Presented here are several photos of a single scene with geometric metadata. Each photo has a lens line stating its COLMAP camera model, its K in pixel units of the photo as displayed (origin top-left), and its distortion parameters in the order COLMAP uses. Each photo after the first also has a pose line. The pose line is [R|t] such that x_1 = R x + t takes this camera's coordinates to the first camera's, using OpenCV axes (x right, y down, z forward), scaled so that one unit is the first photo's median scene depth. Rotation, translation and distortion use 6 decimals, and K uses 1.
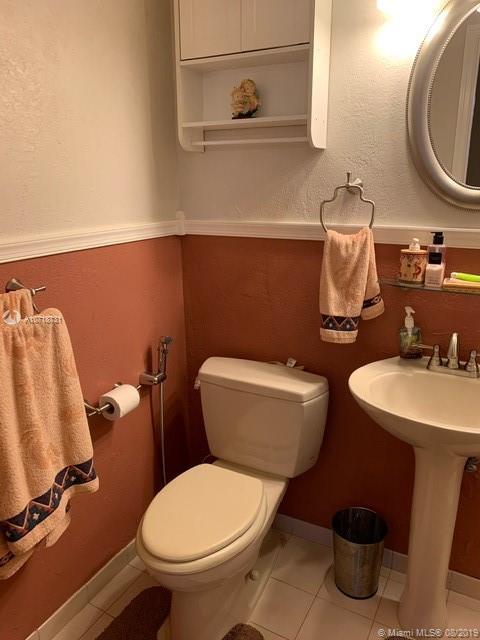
lens RADIAL K [[489.3, 0, 239.4], [0, 489.3, 319.4], [0, 0, 1]] dist [0.037039, -0.043102]
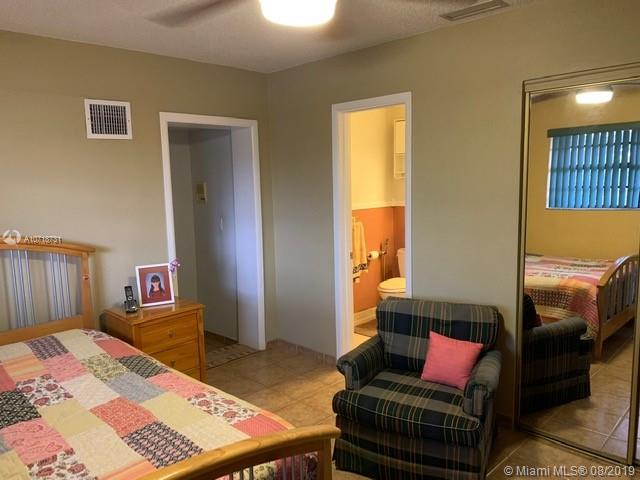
lens RADIAL K [[489.3, 0, 320.0], [0, 489.3, 241.7], [0, 0, 1]] dist [0.037039, -0.043102]
pose [[0.959670, 0.018816, -0.280498, 0.318716], [-0.058170, 0.989455, -0.132645, 0.502249], [0.275044, 0.143612, 0.950645, -2.107235]]
